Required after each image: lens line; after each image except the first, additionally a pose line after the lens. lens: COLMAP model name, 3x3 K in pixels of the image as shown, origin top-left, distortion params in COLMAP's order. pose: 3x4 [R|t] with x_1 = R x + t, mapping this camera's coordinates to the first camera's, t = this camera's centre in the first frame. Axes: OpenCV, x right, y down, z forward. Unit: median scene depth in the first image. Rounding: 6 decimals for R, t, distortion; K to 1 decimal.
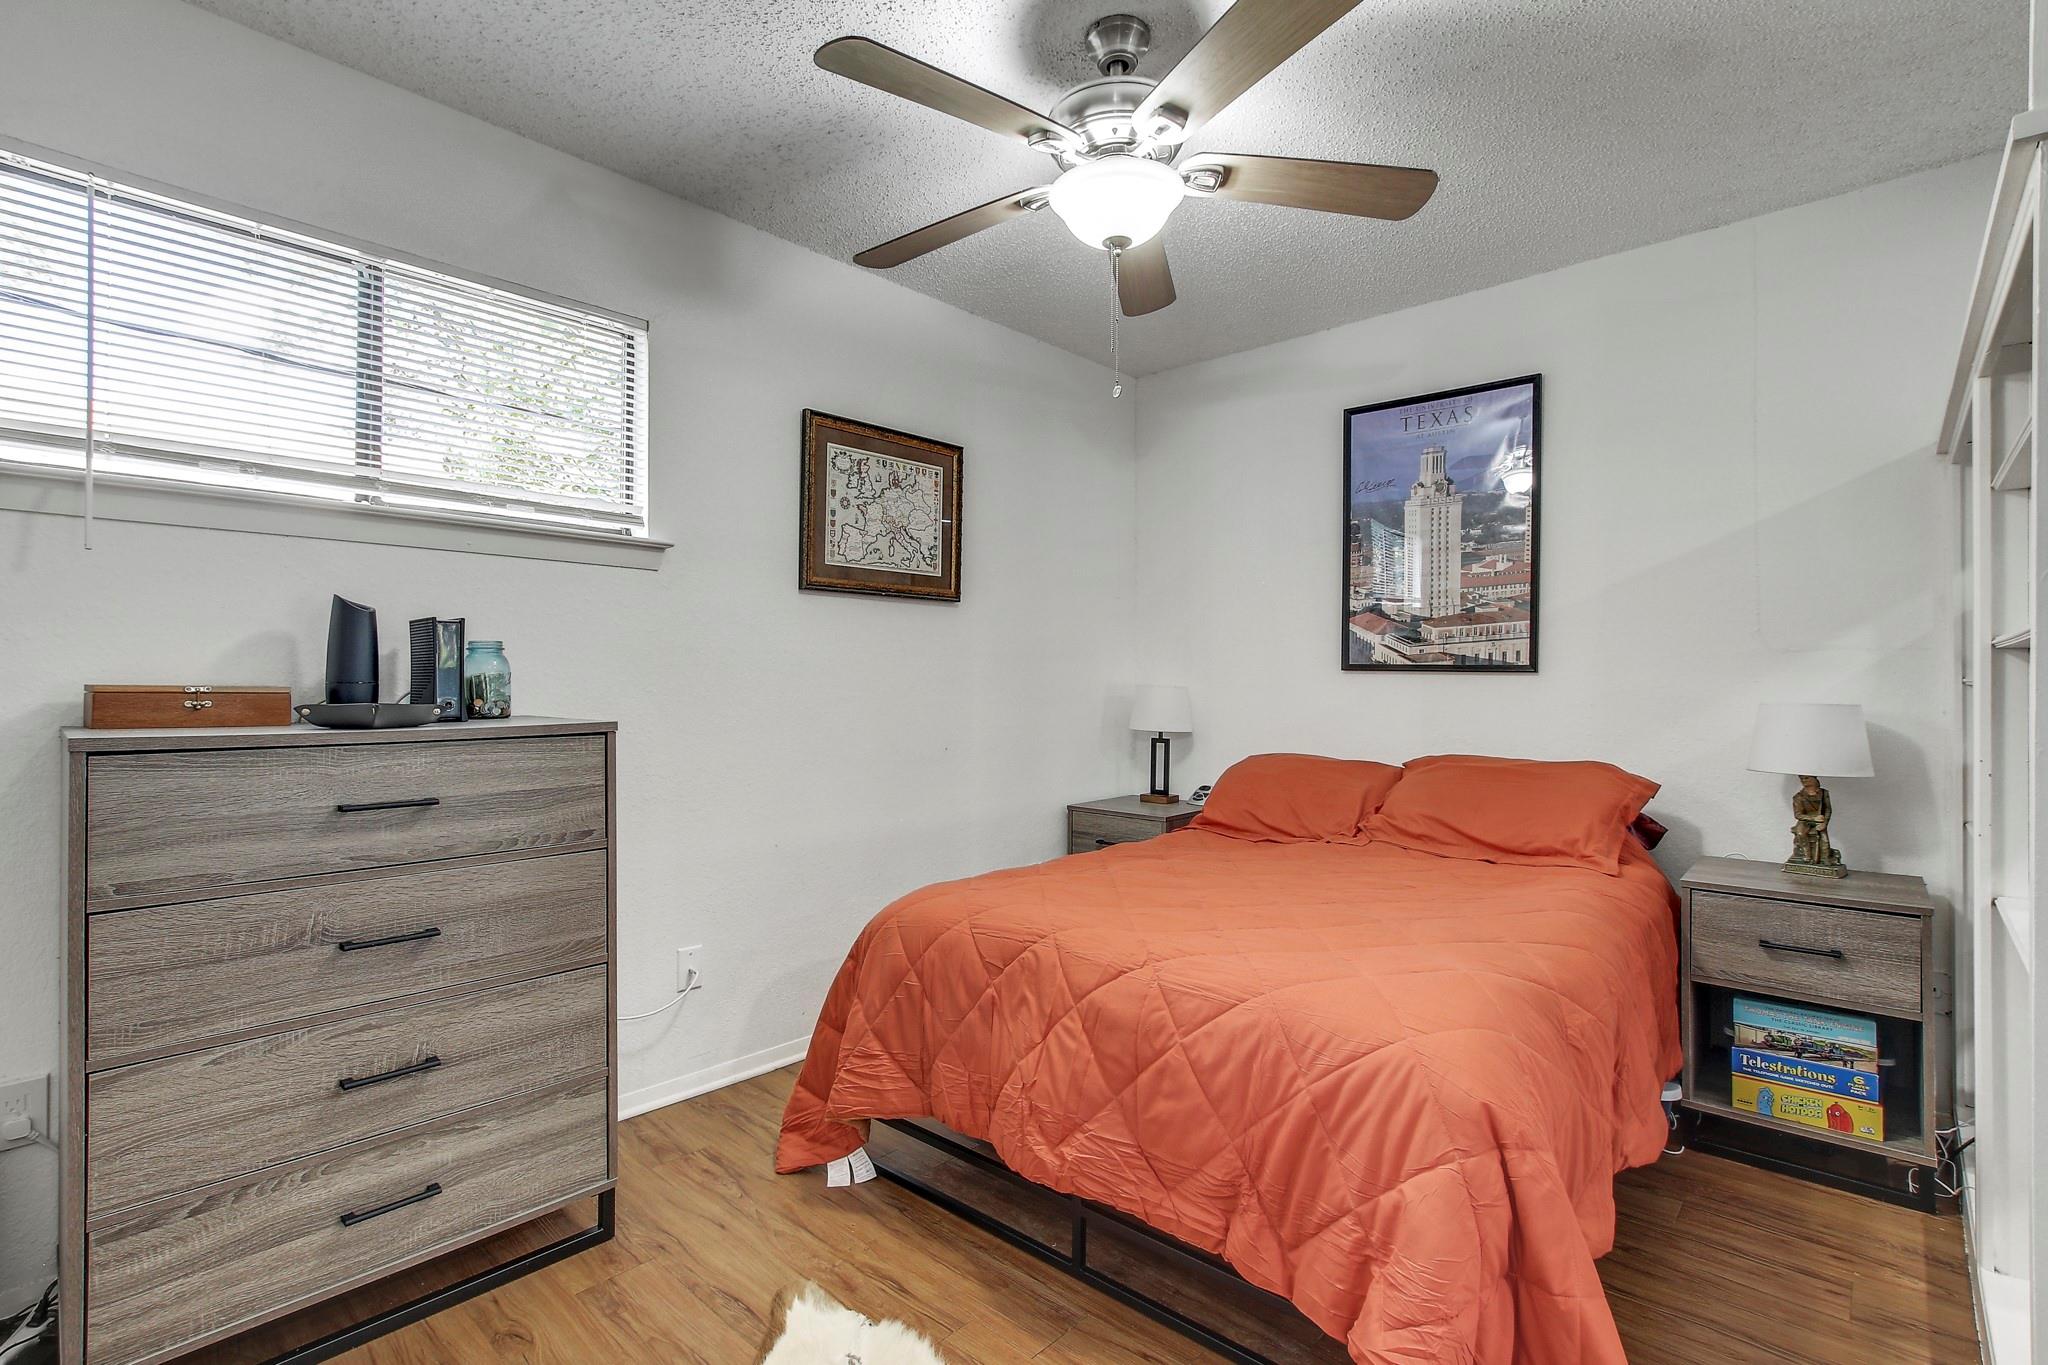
lens RADIAL K [[932.1, 0, 1023.6], [0, 932.1, 678.9], [0, 0, 1]] dist [-0.019548, 0.003673]
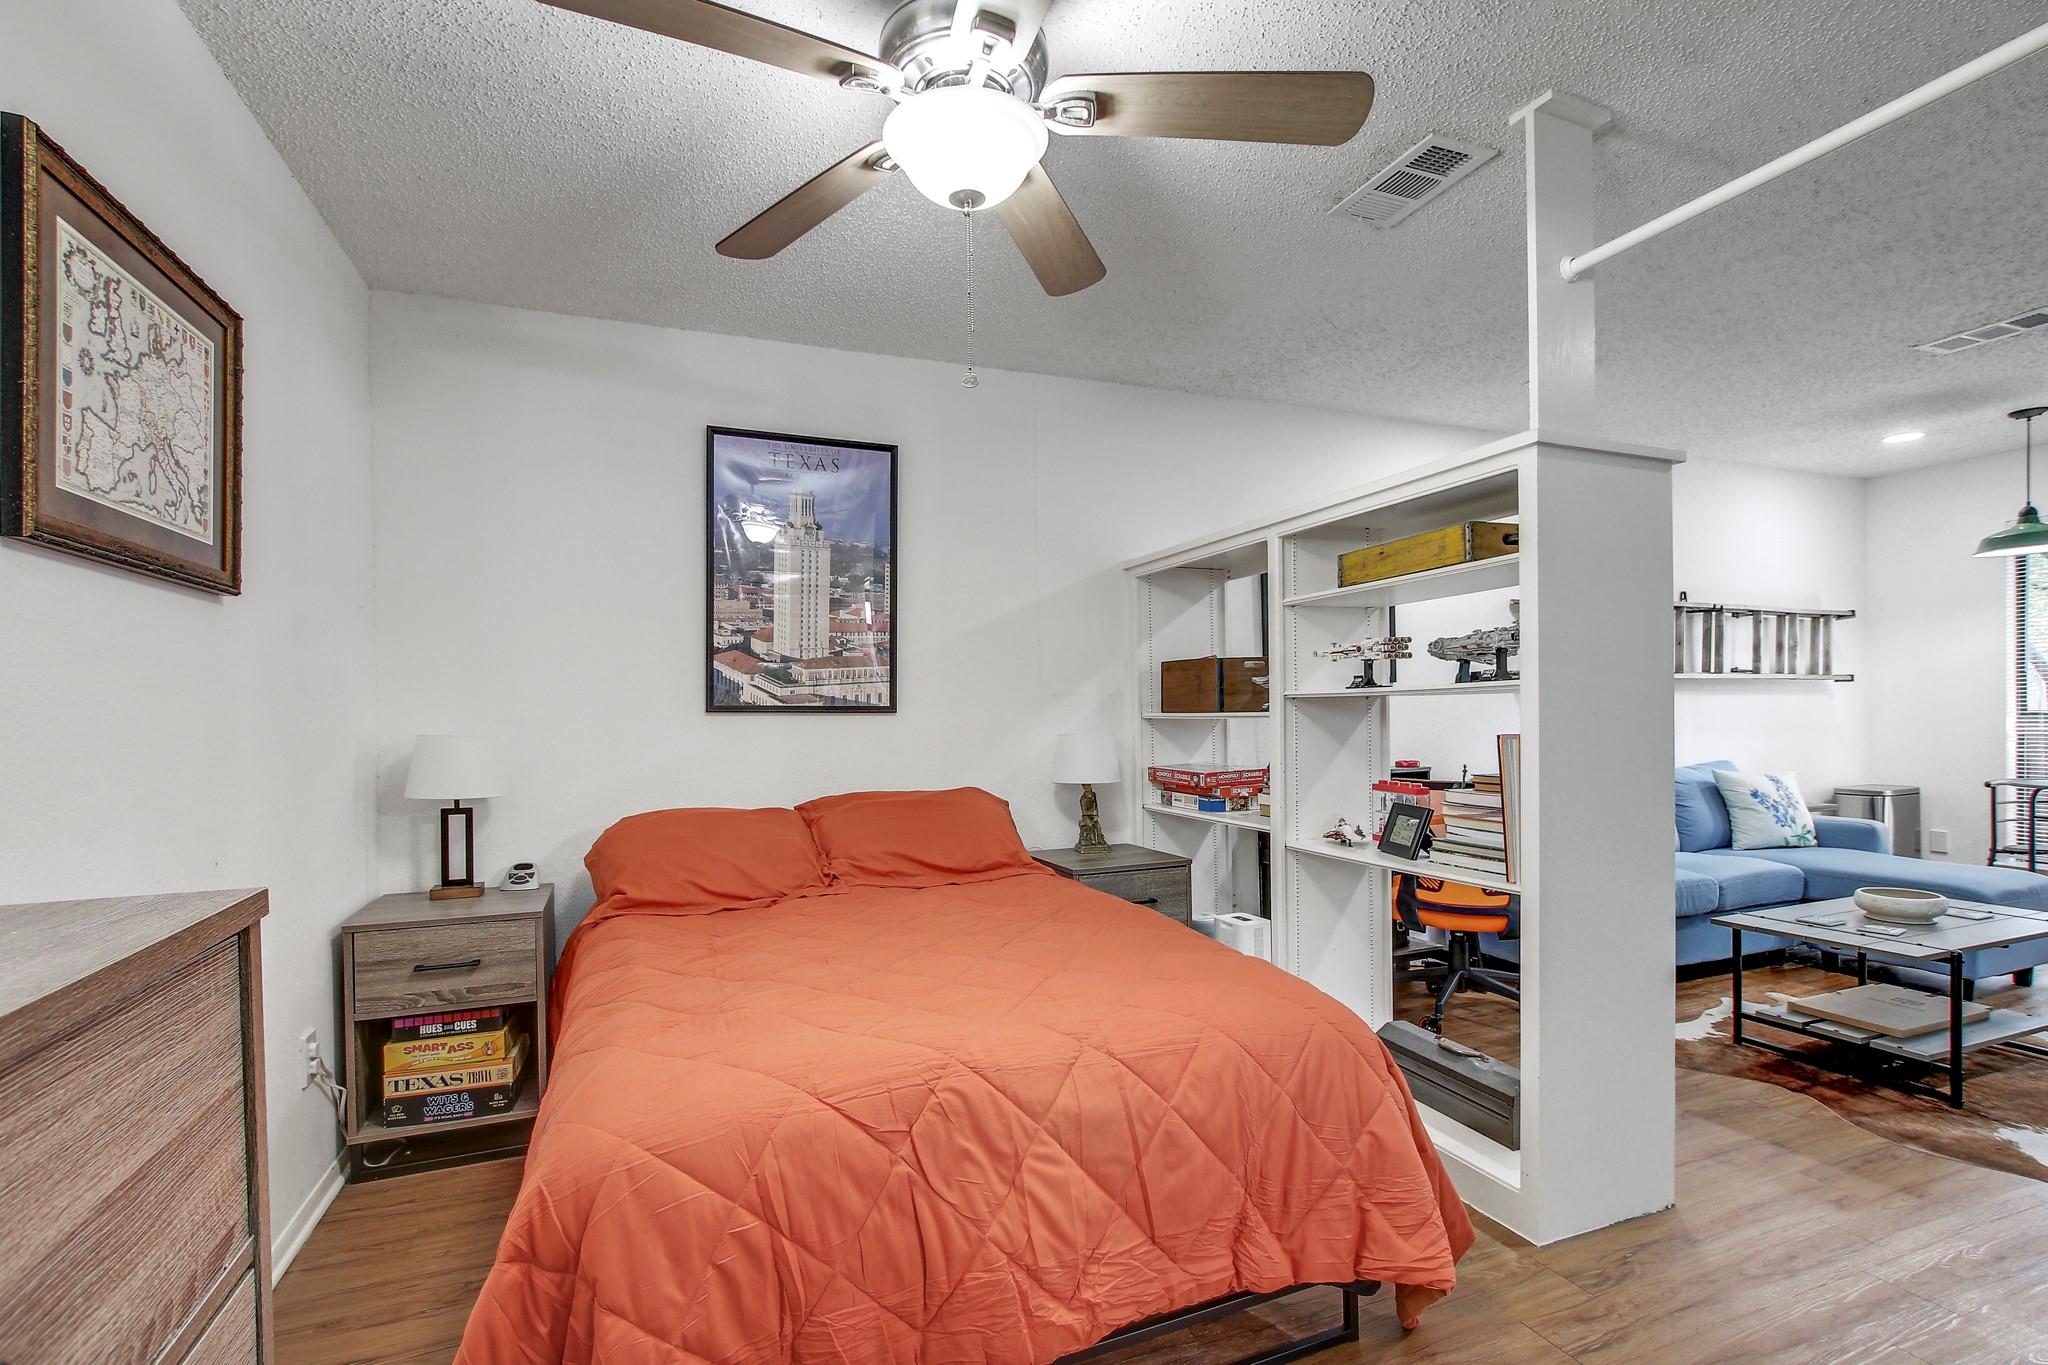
lens RADIAL K [[932.1, 0, 1006.7], [0, 932.1, 727.3], [0, 0, 1]] dist [-0.019548, 0.003673]
pose [[0.441150, -0.023975, 0.897113, -0.379387], [0.012532, 0.999710, 0.020554, -0.010471], [-0.897346, 0.002176, 0.441323, 0.366592]]
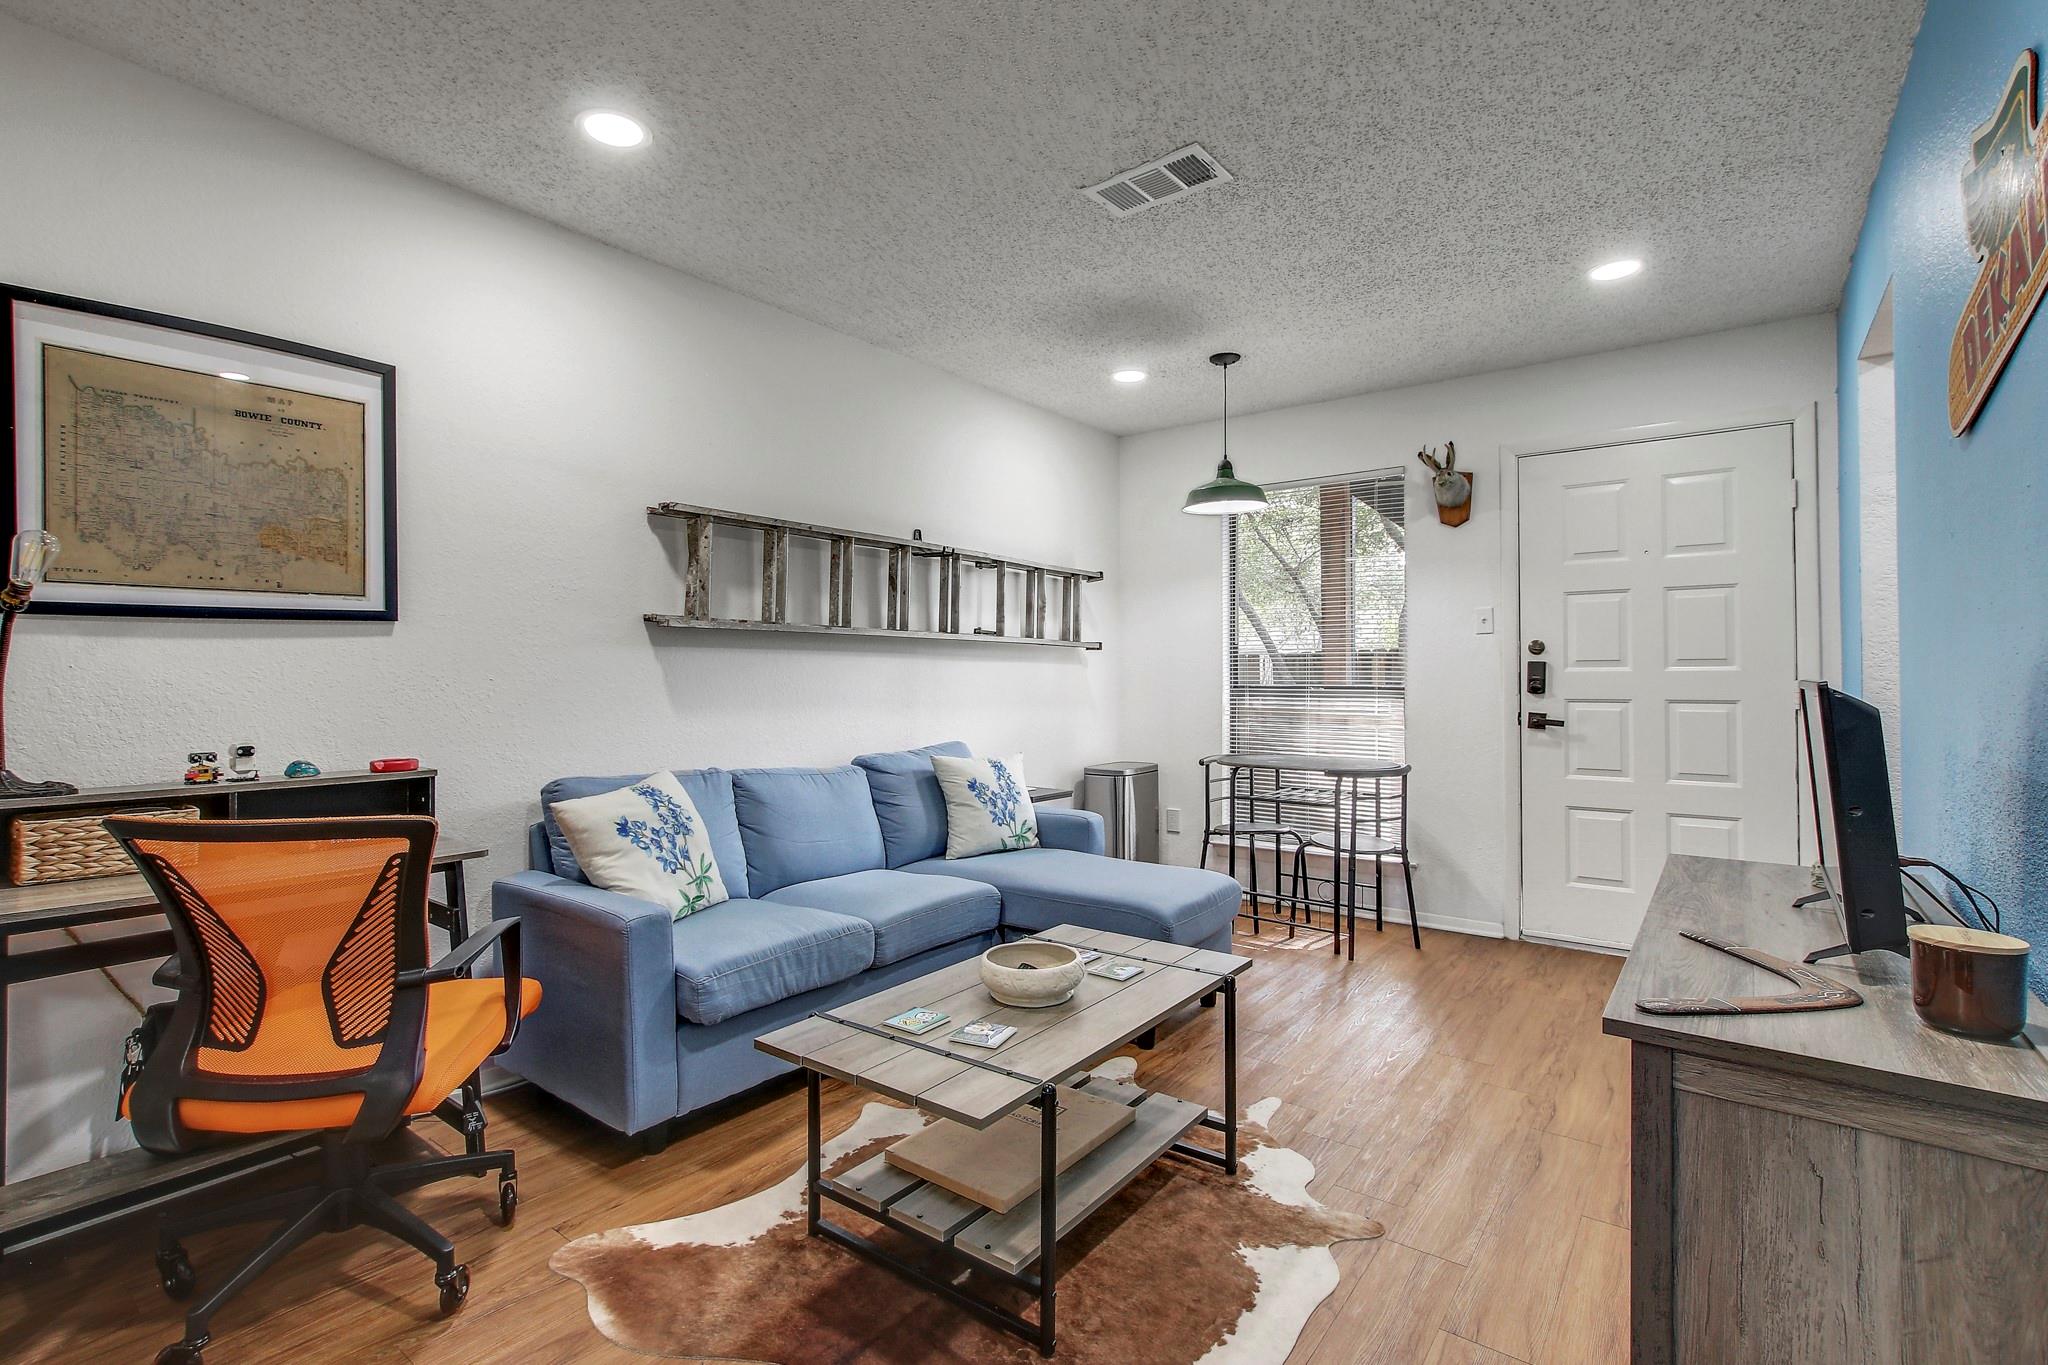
lens RADIAL K [[932.1, 0, 1027.3], [0, 932.1, 675.8], [0, 0, 1]] dist [-0.019548, 0.003673]
pose [[-0.107854, 0.000439, 0.994167, 0.261101], [-0.002712, 0.999996, -0.000736, 0.003815], [-0.994163, -0.002776, -0.107853, 0.020228]]
